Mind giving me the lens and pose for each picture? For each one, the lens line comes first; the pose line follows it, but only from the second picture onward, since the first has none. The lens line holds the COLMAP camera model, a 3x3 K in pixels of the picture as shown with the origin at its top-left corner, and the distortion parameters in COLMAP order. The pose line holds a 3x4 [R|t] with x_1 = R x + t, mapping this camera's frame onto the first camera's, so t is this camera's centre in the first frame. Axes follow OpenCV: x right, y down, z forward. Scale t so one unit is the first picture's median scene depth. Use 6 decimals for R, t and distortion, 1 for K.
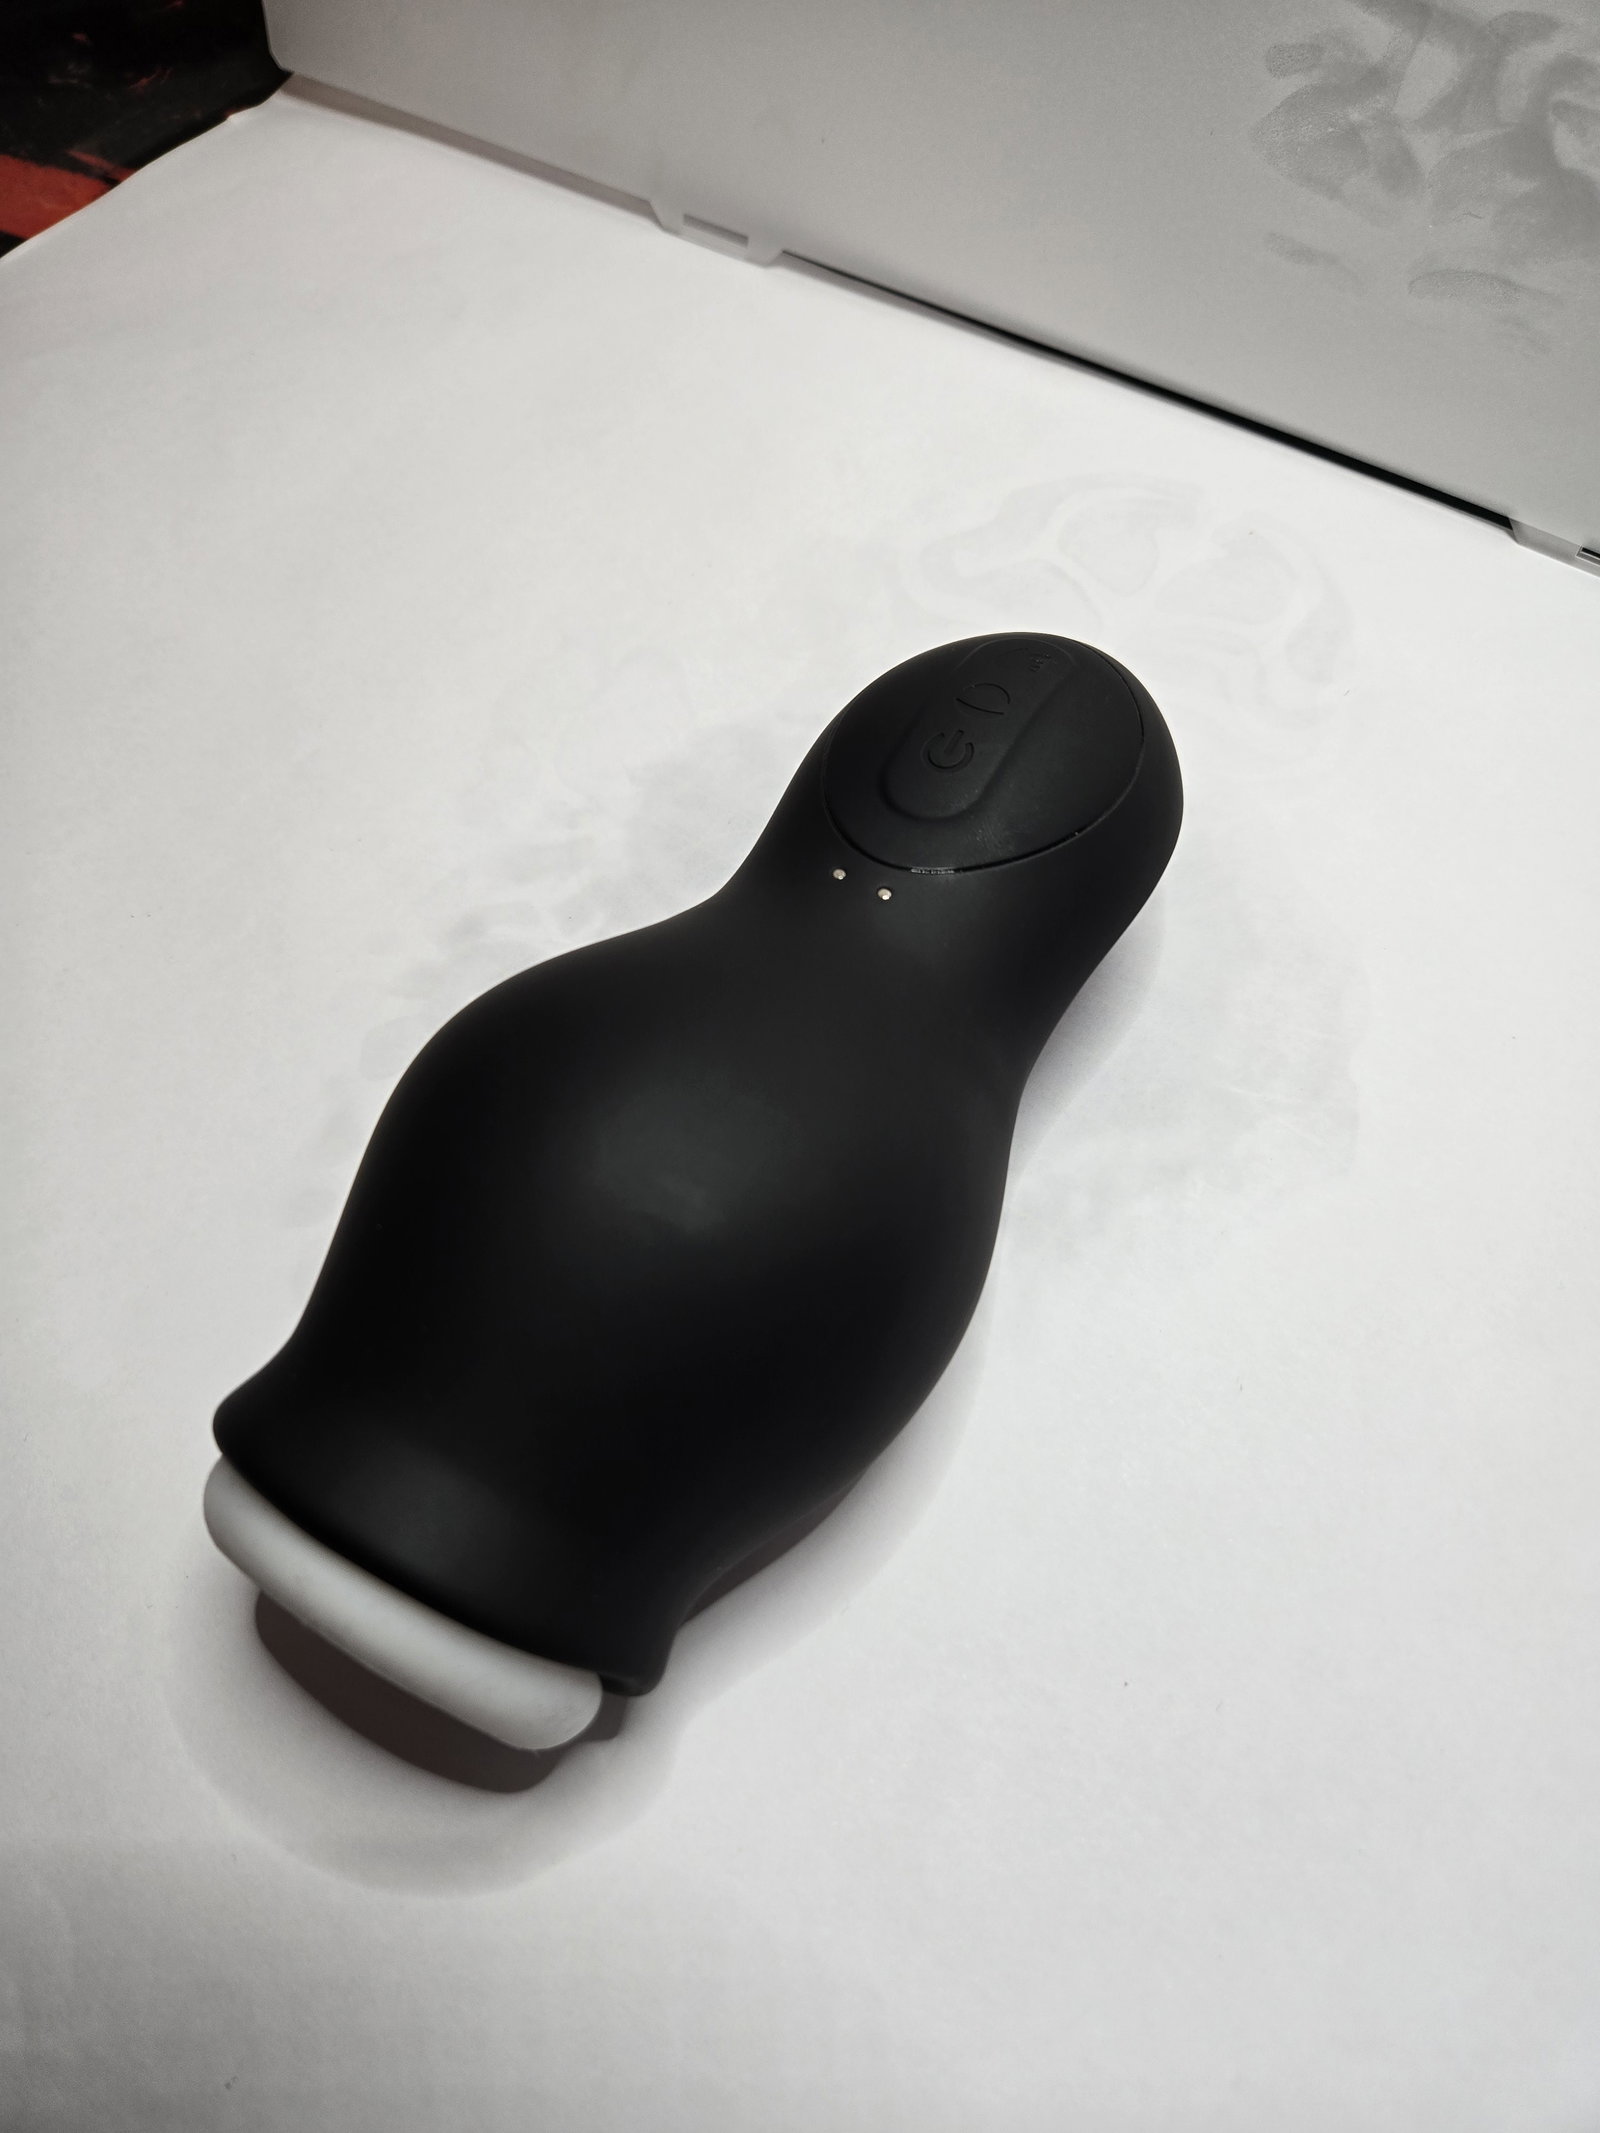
lens RADIAL K [[1424.8, 0, 792.0], [0, 1424.8, 1068.4], [0, 0, 1]] dist [-0.010068, -0.007373]
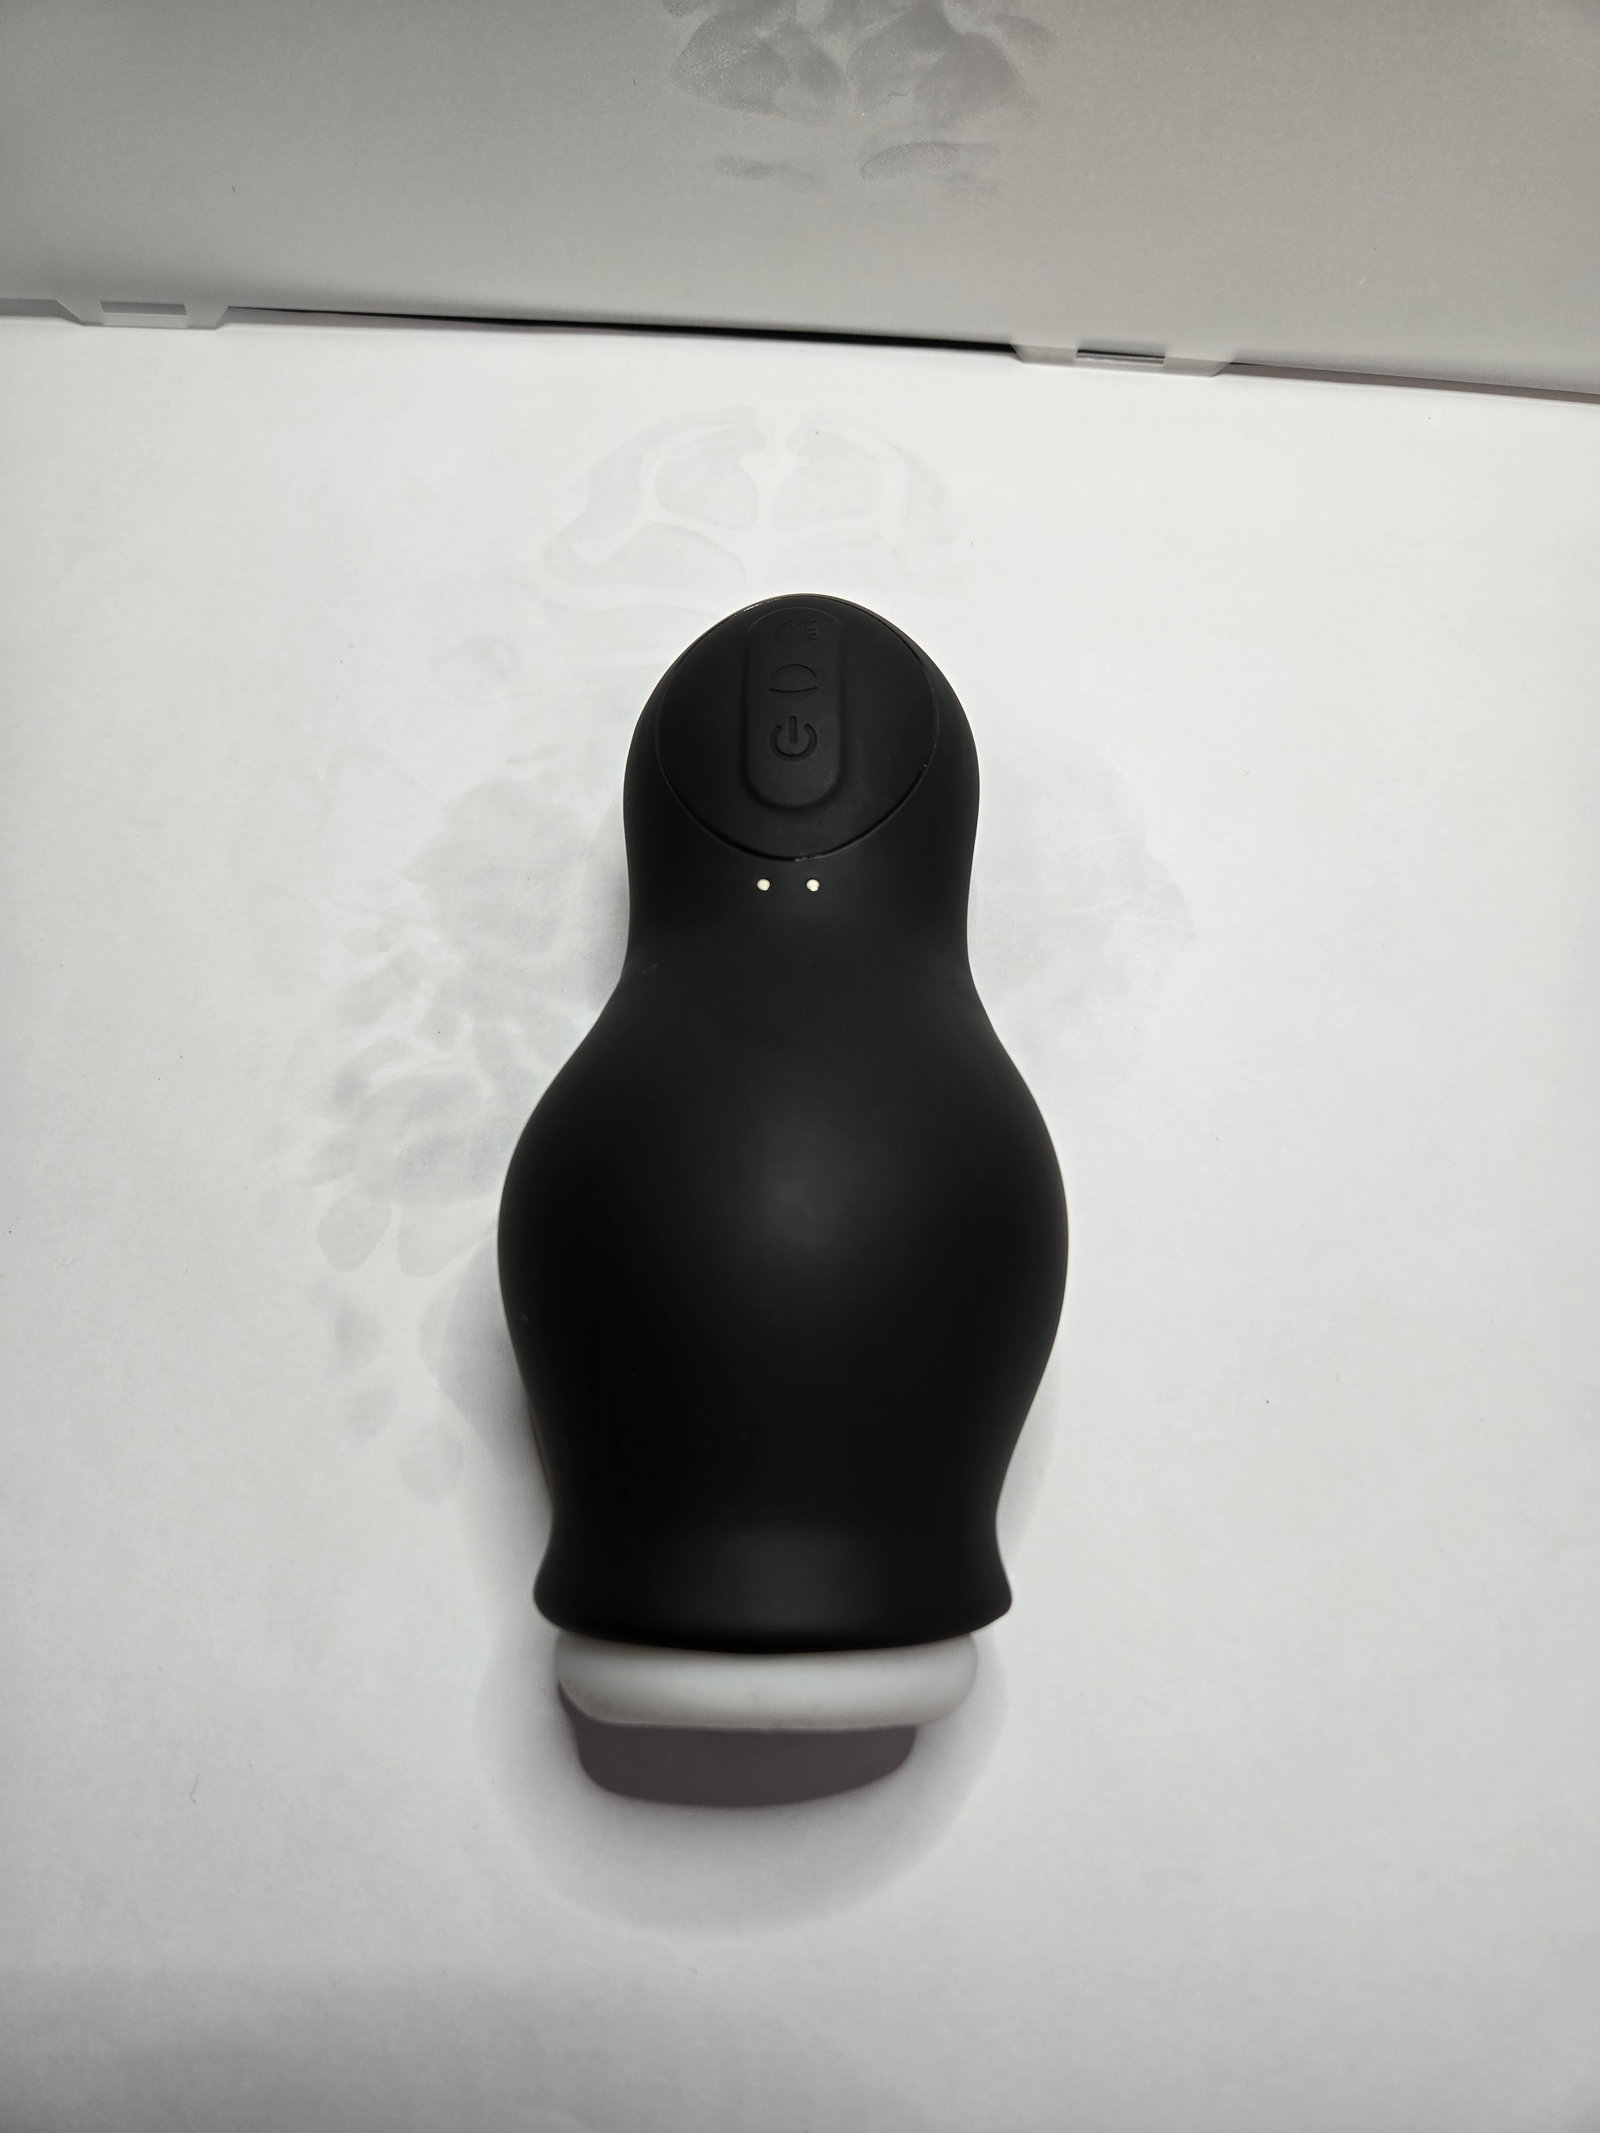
lens RADIAL K [[1424.8, 0, 792.1], [0, 1424.8, 1070.9], [0, 0, 1]] dist [-0.010068, -0.007373]
pose [[0.859261, -0.444189, 0.253705, -0.199261], [0.427359, 0.895923, 0.121189, -0.092393], [-0.281130, 0.004290, 0.959660, -0.026901]]
